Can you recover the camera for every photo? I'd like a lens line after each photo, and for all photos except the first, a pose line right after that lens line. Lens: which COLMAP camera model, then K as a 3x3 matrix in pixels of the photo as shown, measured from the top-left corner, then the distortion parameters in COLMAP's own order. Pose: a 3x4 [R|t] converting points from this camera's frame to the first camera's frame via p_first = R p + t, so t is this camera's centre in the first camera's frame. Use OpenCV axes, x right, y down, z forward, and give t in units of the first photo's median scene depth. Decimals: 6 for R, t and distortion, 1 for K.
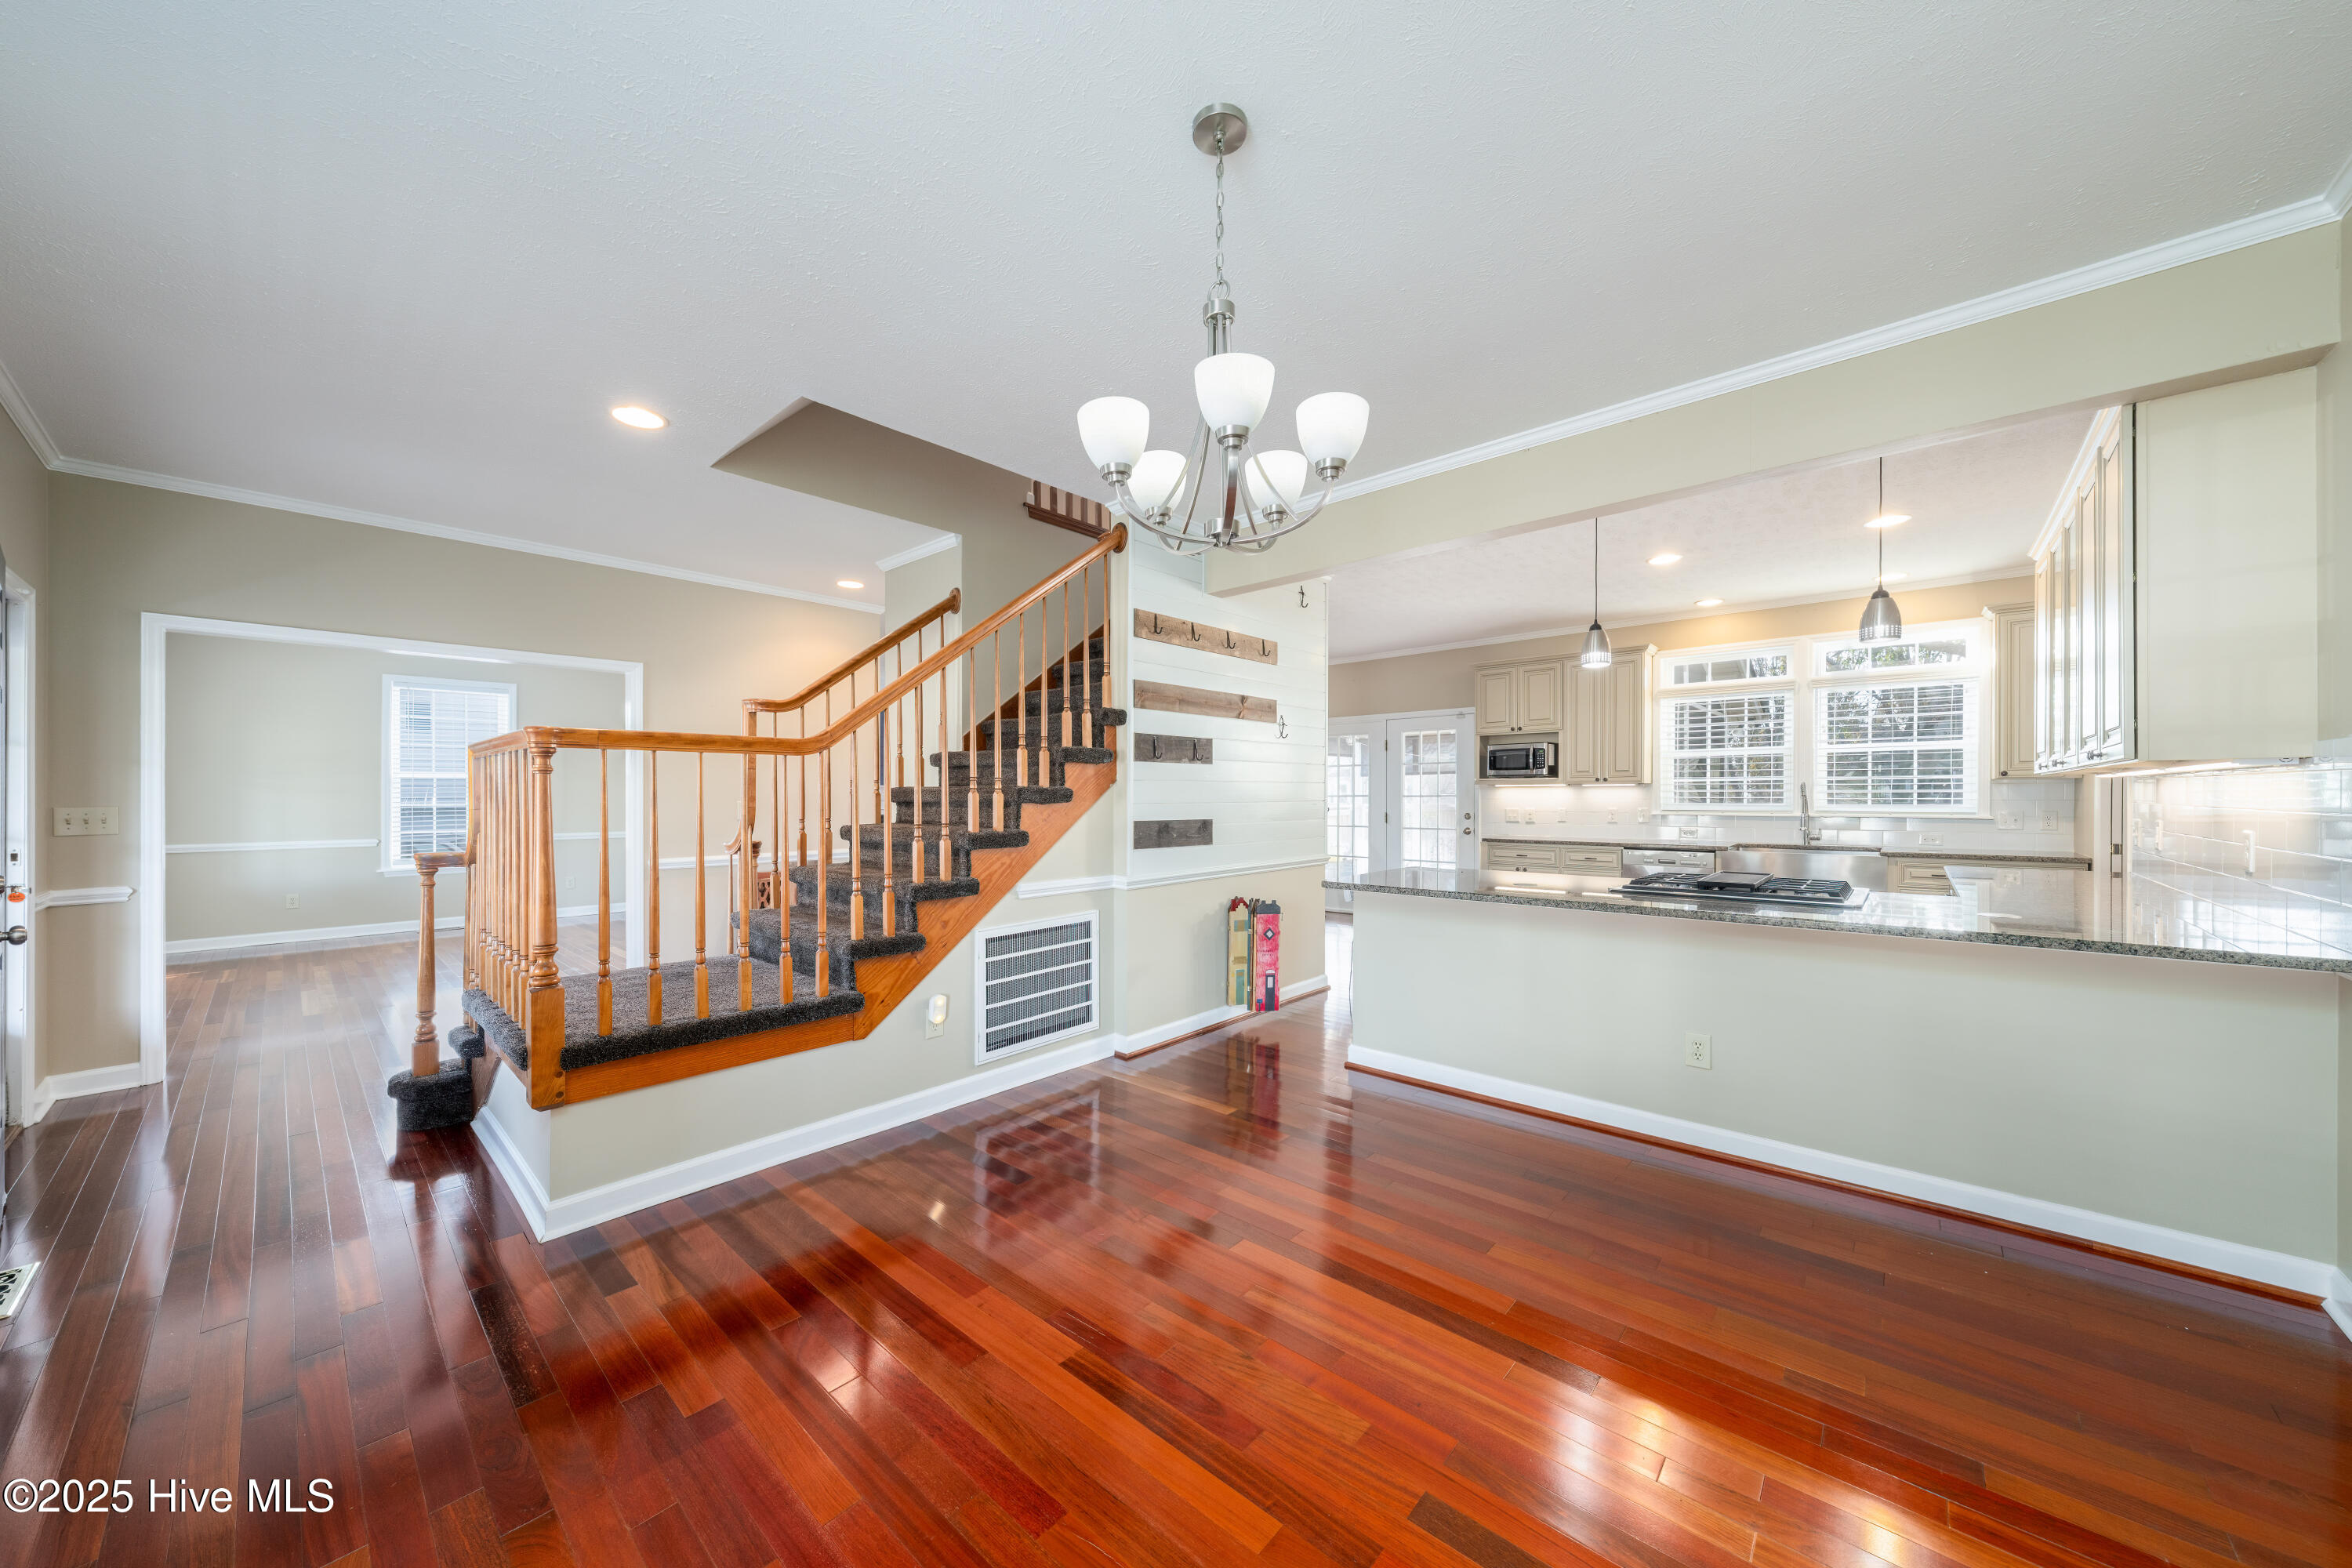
lens RADIAL K [[806.0, 0, 1174.9], [0, 806.0, 804.9], [0, 0, 1]] dist [0.000725, 0.000058]
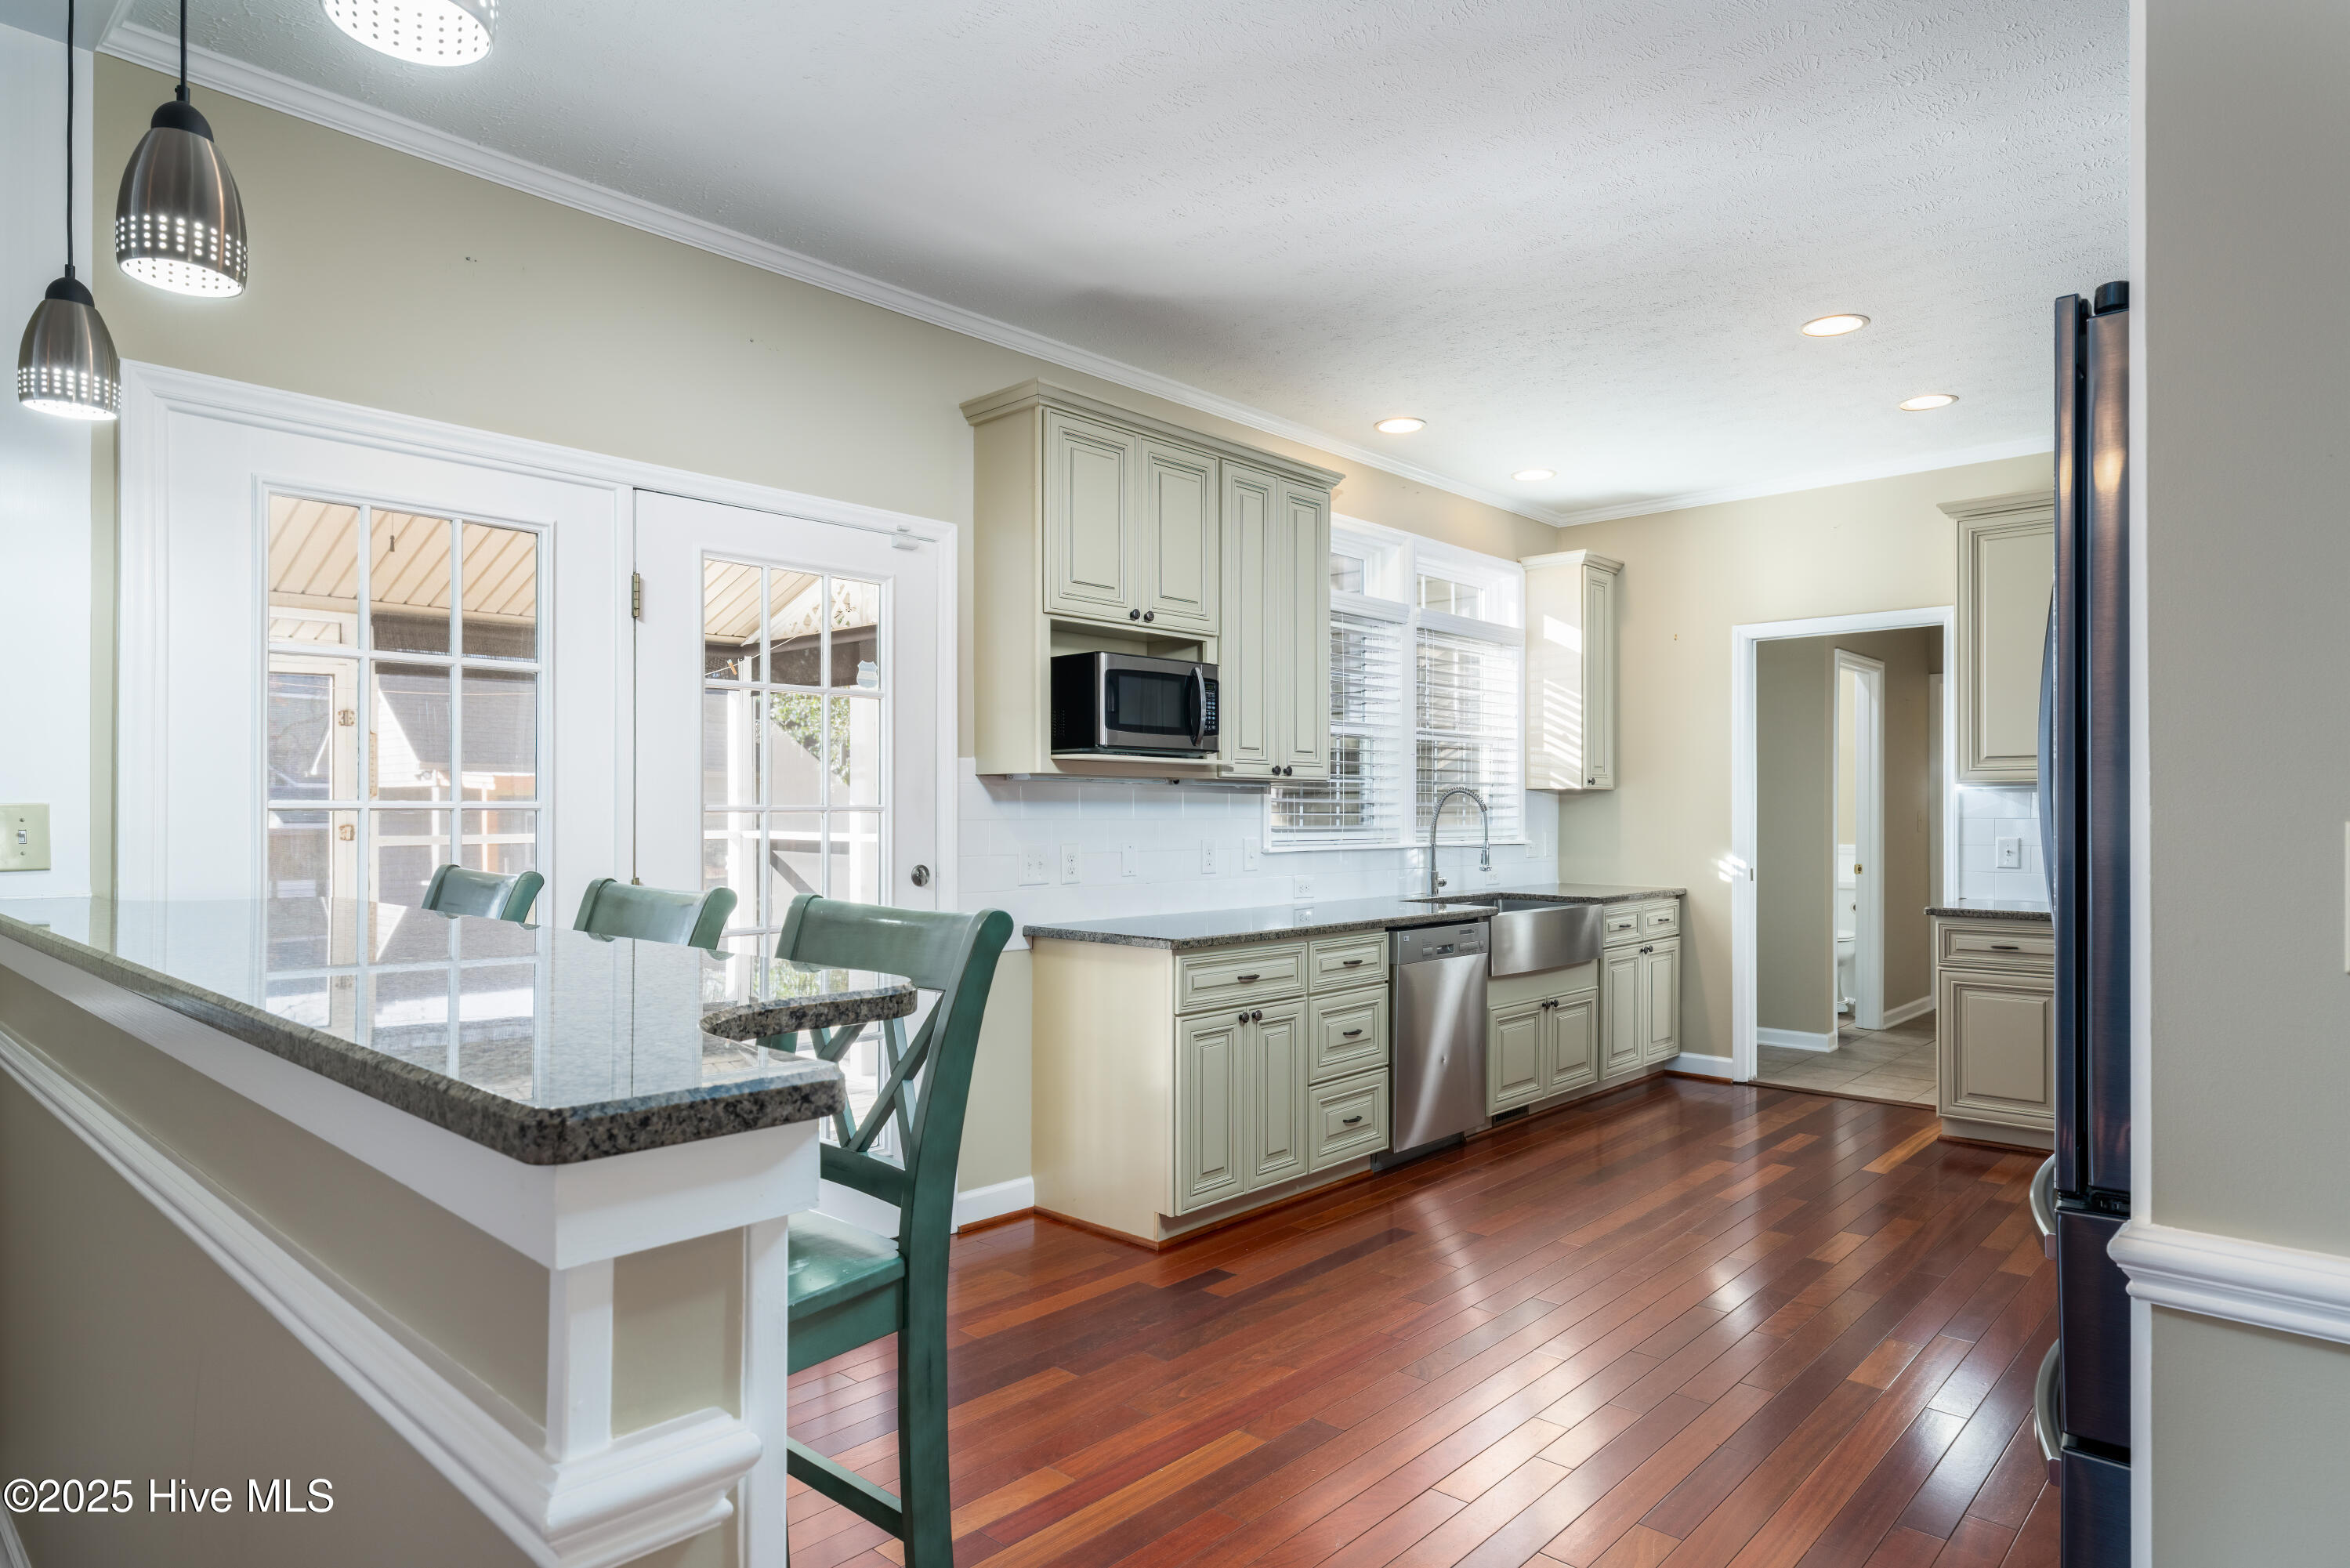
lens RADIAL K [[1394.6, 0, 1123.9], [0, 1394.6, 809.4], [0, 0, 1]] dist [-0.002006, -0.000817]
pose [[0.022966, 0.005799, 0.999719, -0.309078], [0.011779, 0.999912, -0.006070, -0.013521], [-0.999667, 0.011915, 0.022895, 1.743425]]
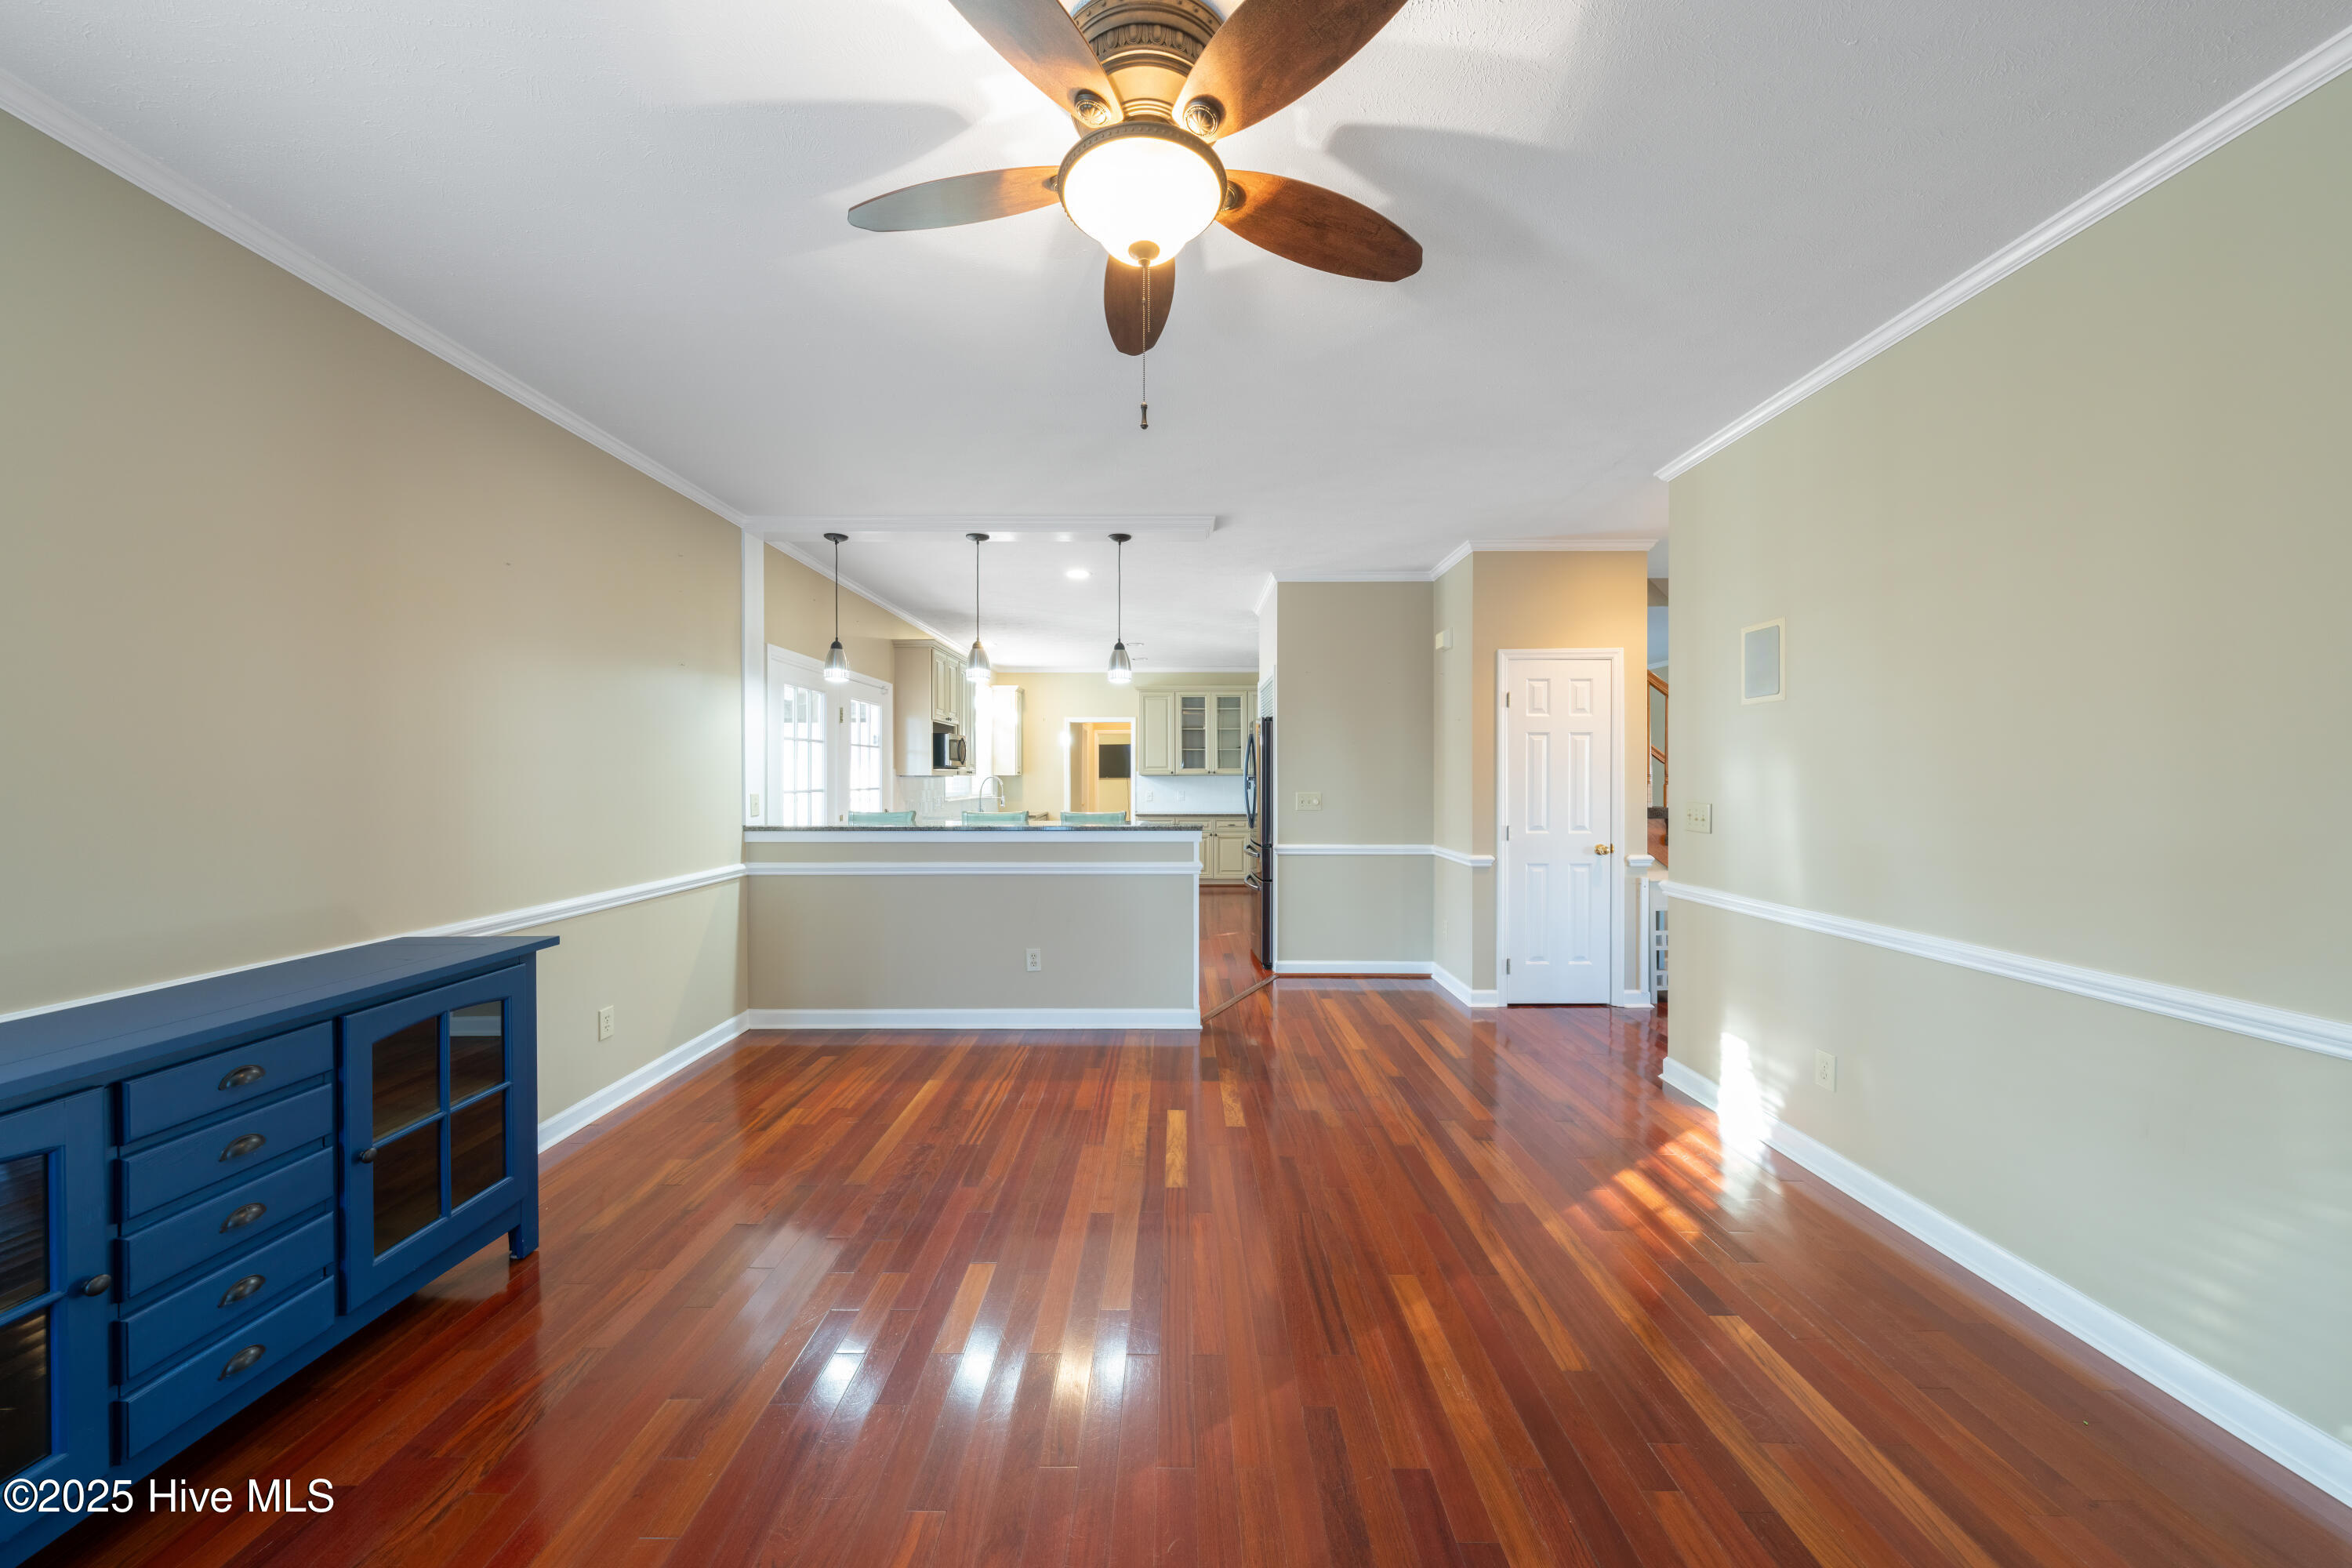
lens RADIAL K [[835.9, 0, 1194.6], [0, 835.9, 779.6], [0, 0, 1]] dist [-0.001140, 0.000017]
pose [[-0.679017, 0.003664, 0.734113, -0.950094], [0.014475, 0.999860, 0.008399, -0.043320], [-0.733980, 0.016329, -0.678975, 2.597080]]
